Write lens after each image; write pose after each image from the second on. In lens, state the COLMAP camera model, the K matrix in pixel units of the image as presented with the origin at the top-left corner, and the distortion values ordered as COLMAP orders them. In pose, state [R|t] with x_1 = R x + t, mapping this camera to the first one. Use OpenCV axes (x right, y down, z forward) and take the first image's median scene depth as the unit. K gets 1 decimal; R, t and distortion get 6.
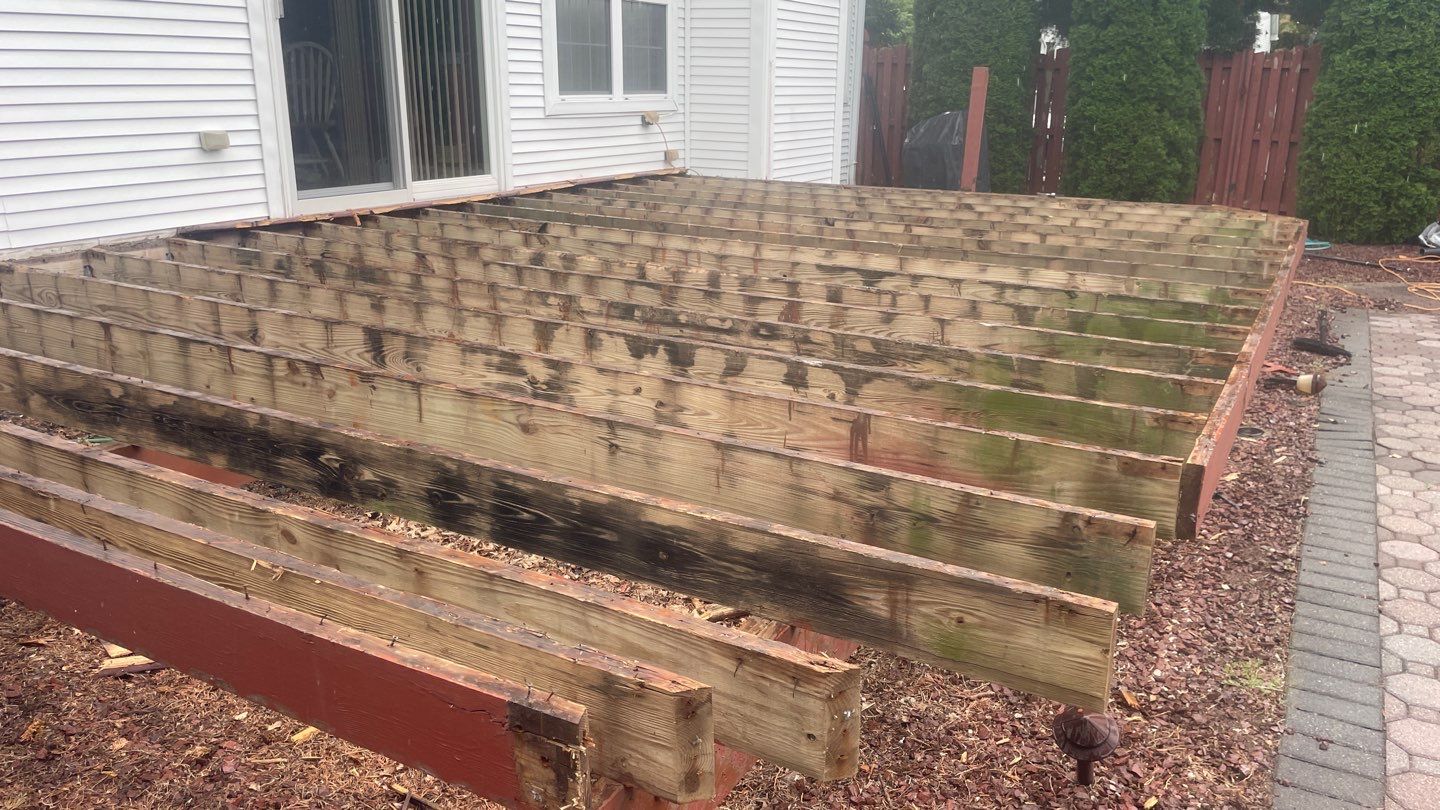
lens RADIAL K [[1091.9, 0, 720.0], [0, 1091.9, 405.0], [0, 0, 1]] dist [0.063540, -0.085657]
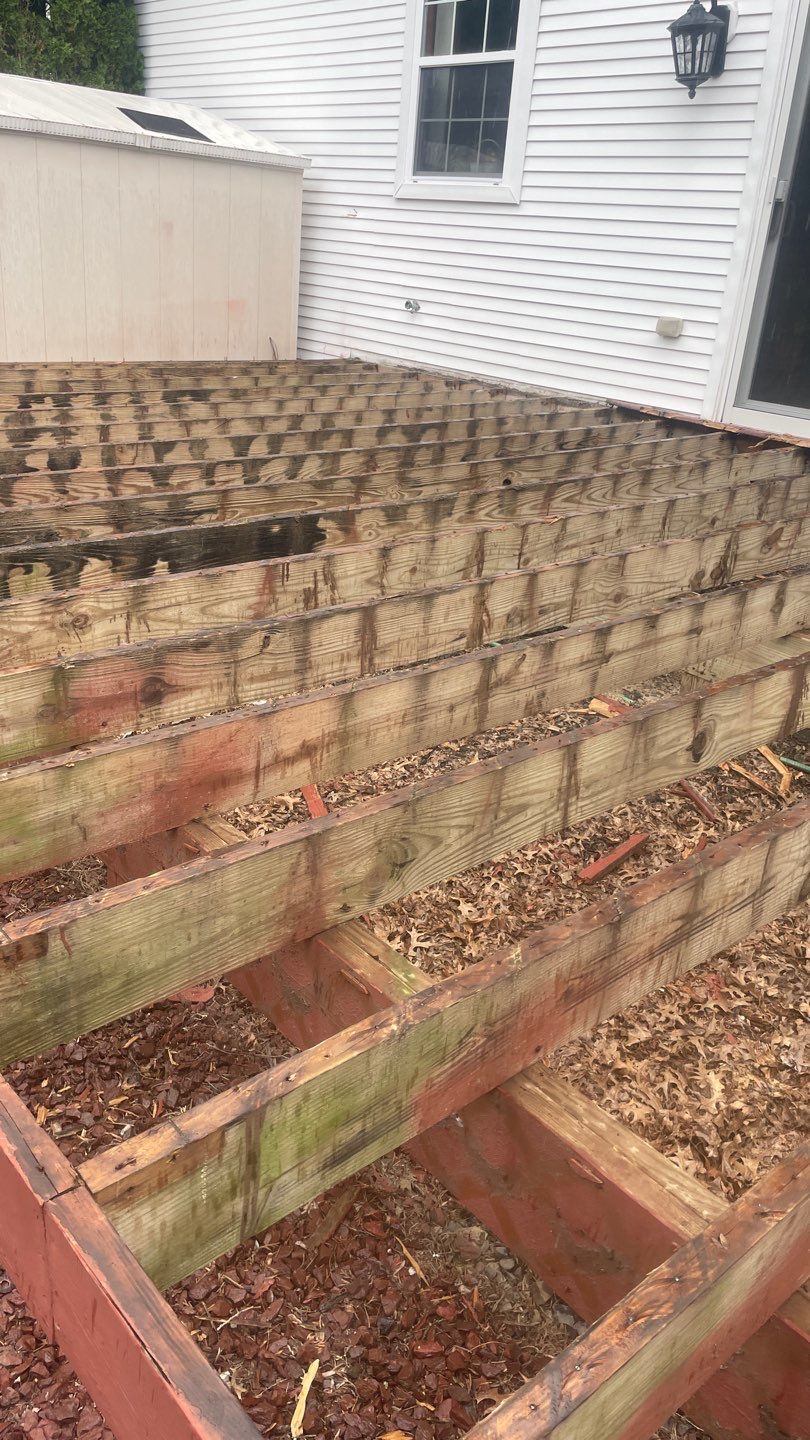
lens RADIAL K [[1091.9, 0, 405.0], [0, 1091.9, 720.0], [0, 0, 1]] dist [0.063540, -0.085657]
pose [[-0.324216, 0.346910, -0.880078, 0.633171], [-0.345417, 0.822681, 0.451535, -0.301172], [0.880665, 0.450389, -0.146898, 1.041801]]
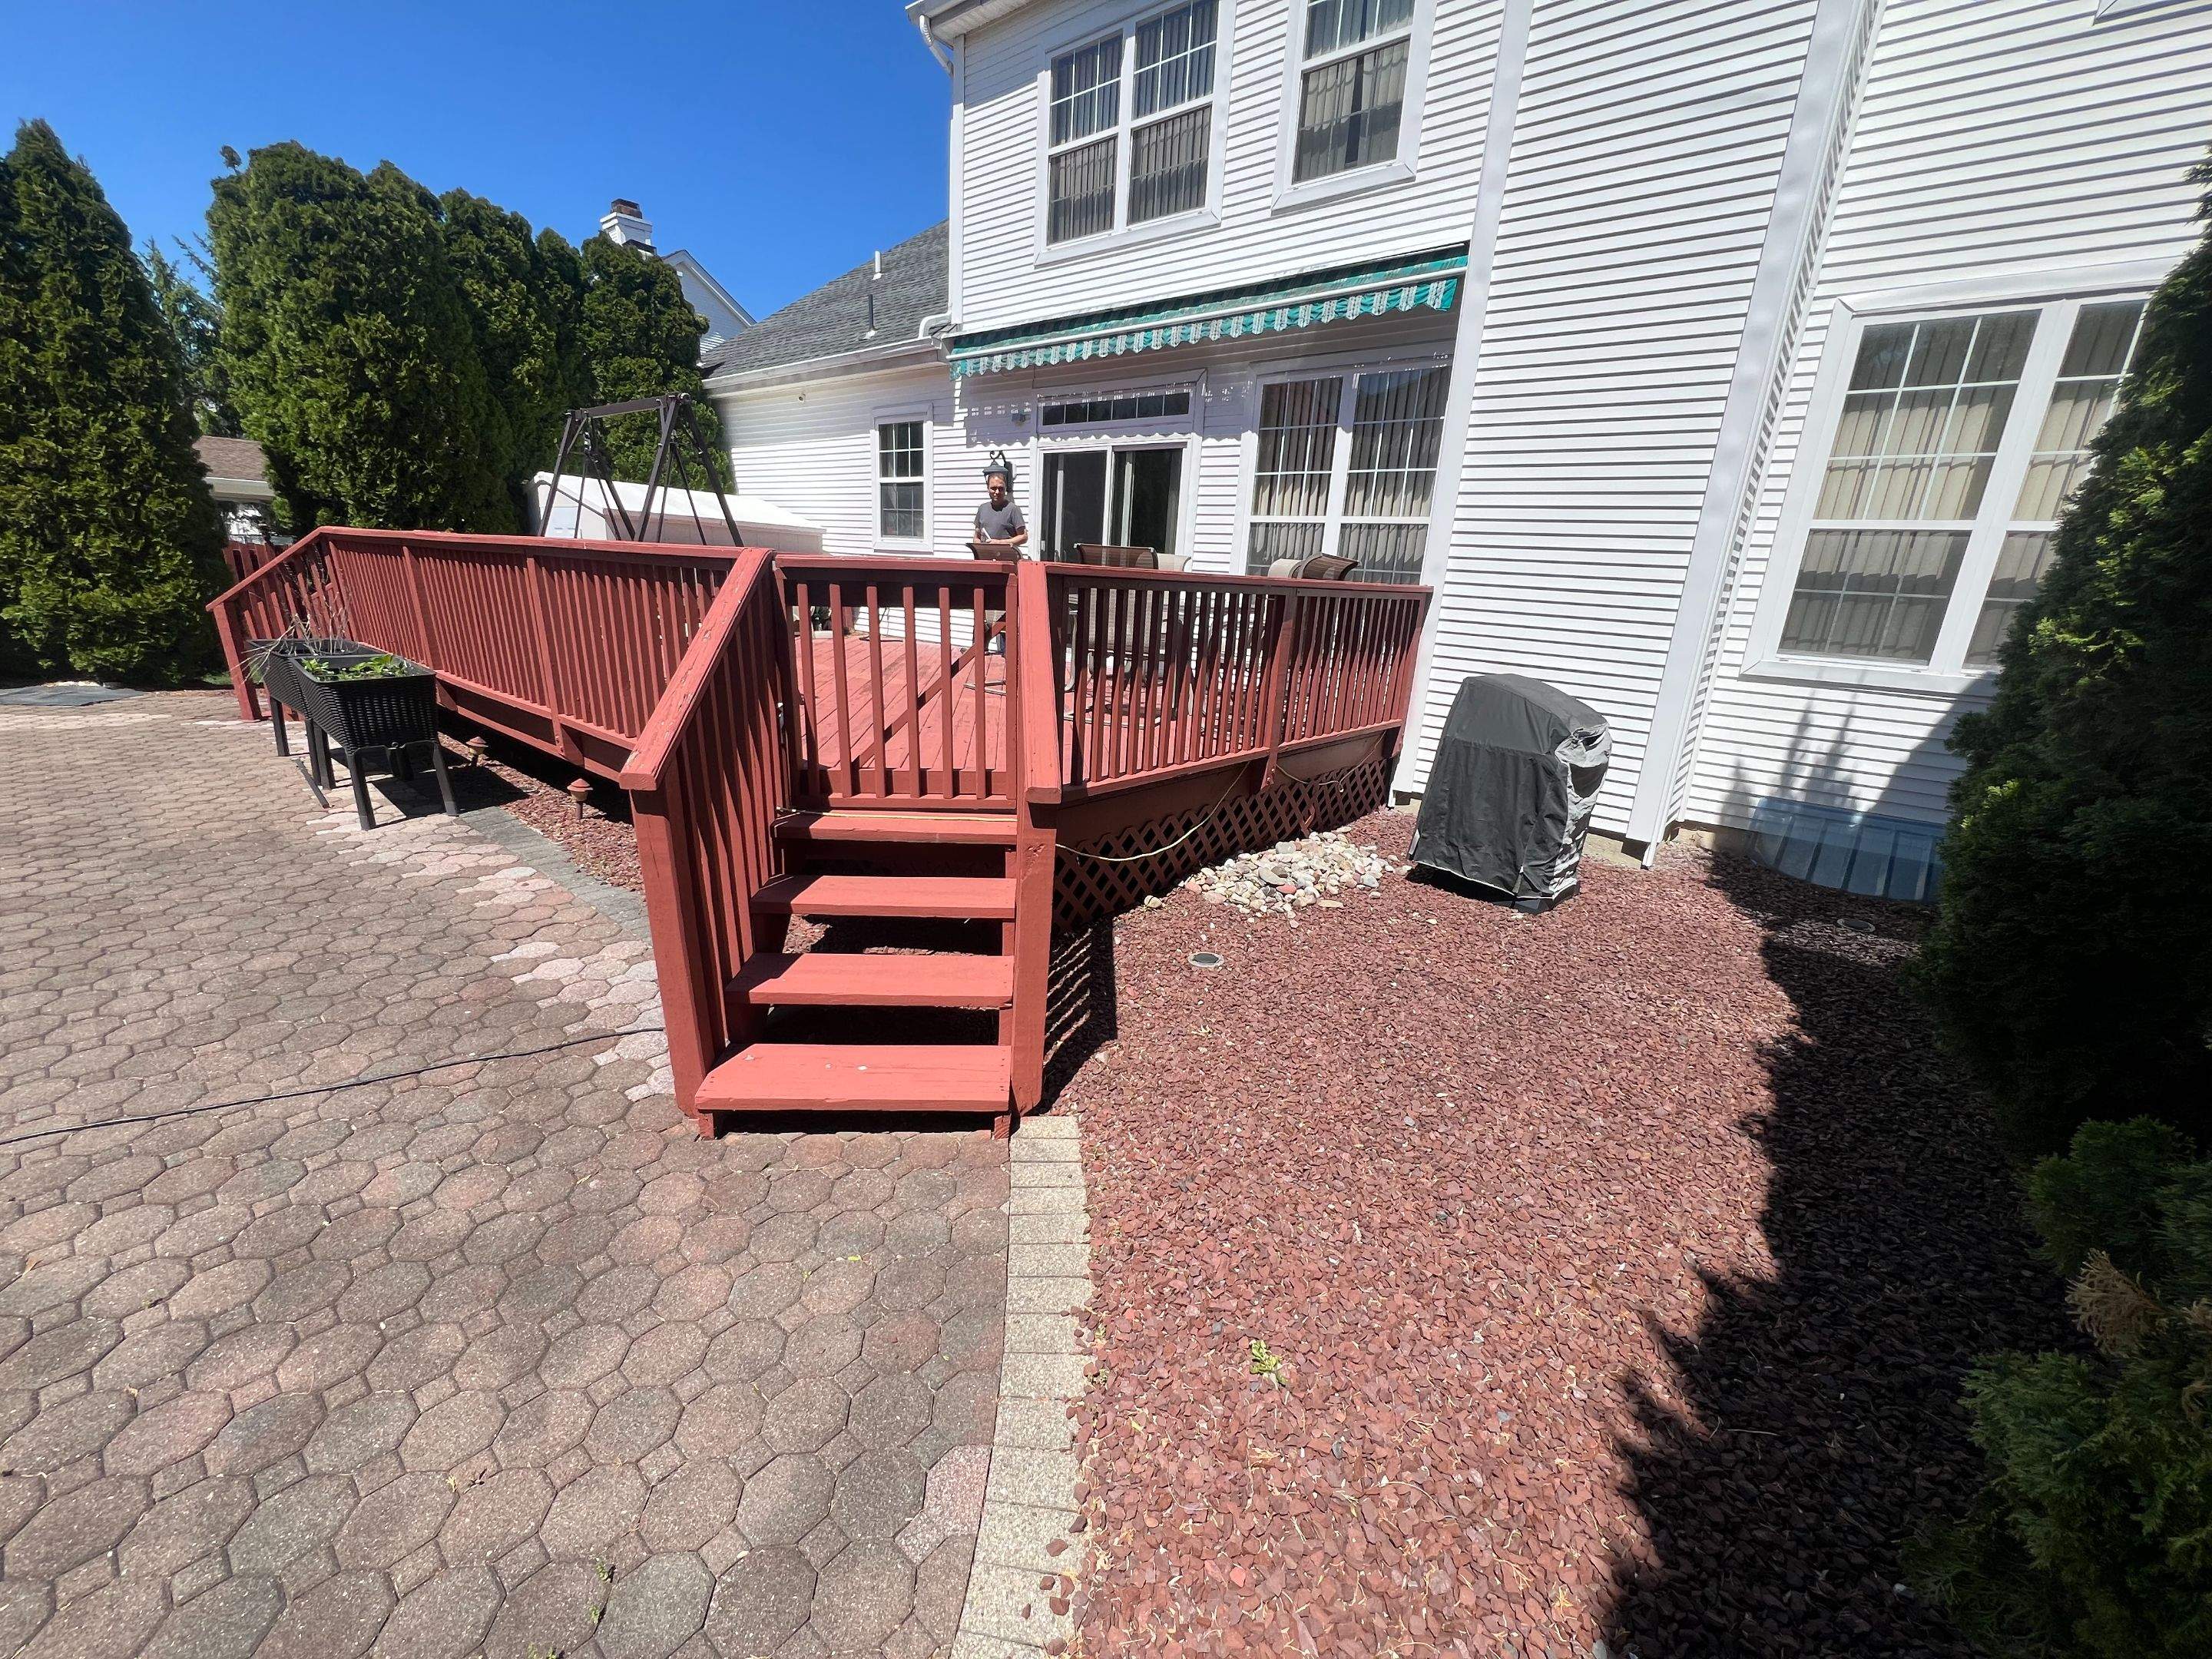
lens RADIAL K [[882.6, 0, 1109.1], [0, 882.6, 842.1], [0, 0, 1]] dist [-0.002227, -0.000296]
pose [[-0.182661, 0.264077, -0.947047, 1.112576], [-0.337989, 0.887679, 0.312712, -0.413363], [0.923254, 0.377212, -0.072890, 1.382522]]
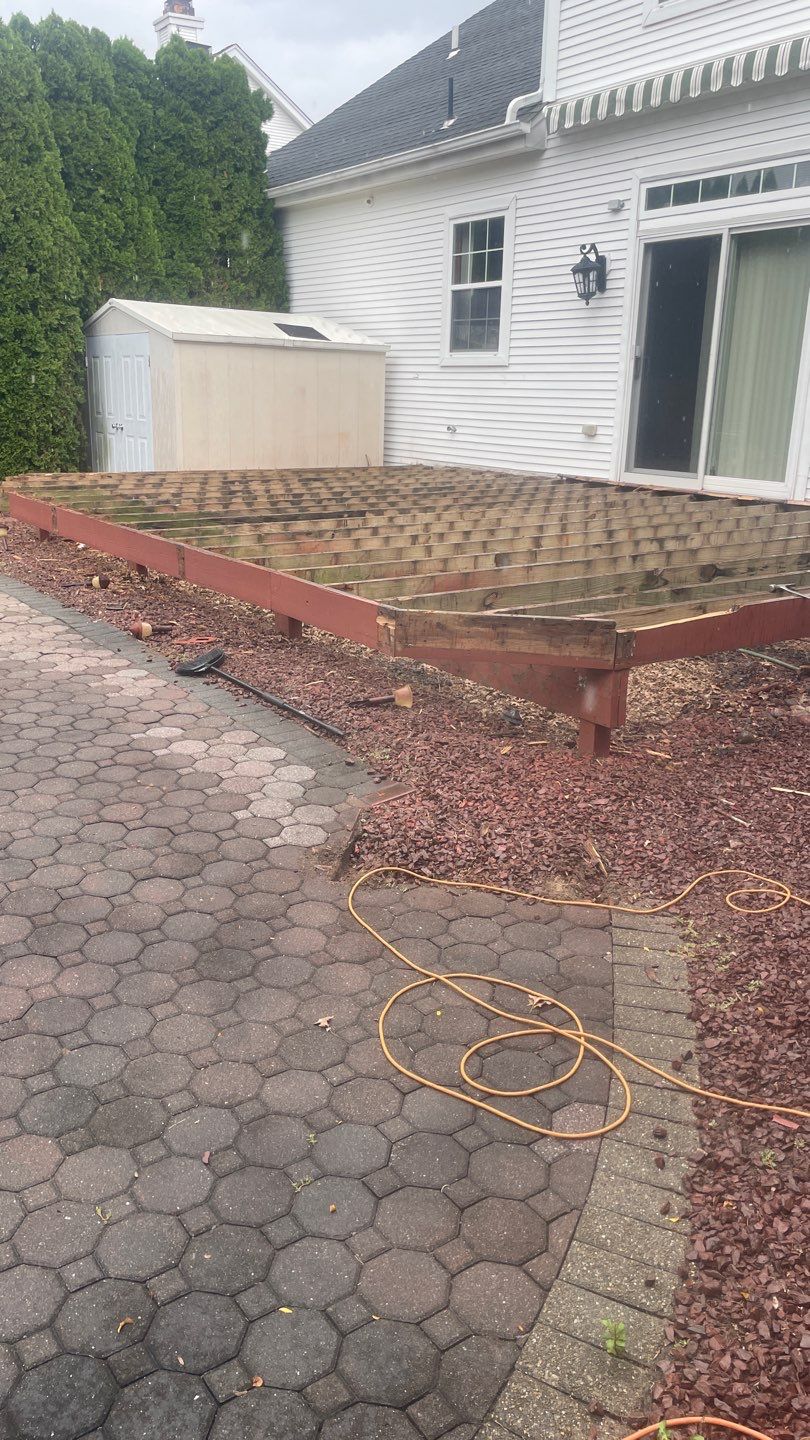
lens RADIAL K [[1091.9, 0, 405.0], [0, 1091.9, 720.0], [0, 0, 1]] dist [0.063540, -0.085657]
pose [[-0.427254, 0.240798, -0.871476, 1.256728], [-0.286129, 0.878330, 0.382971, -0.399592], [0.857662, 0.412981, -0.306371, 1.402523]]
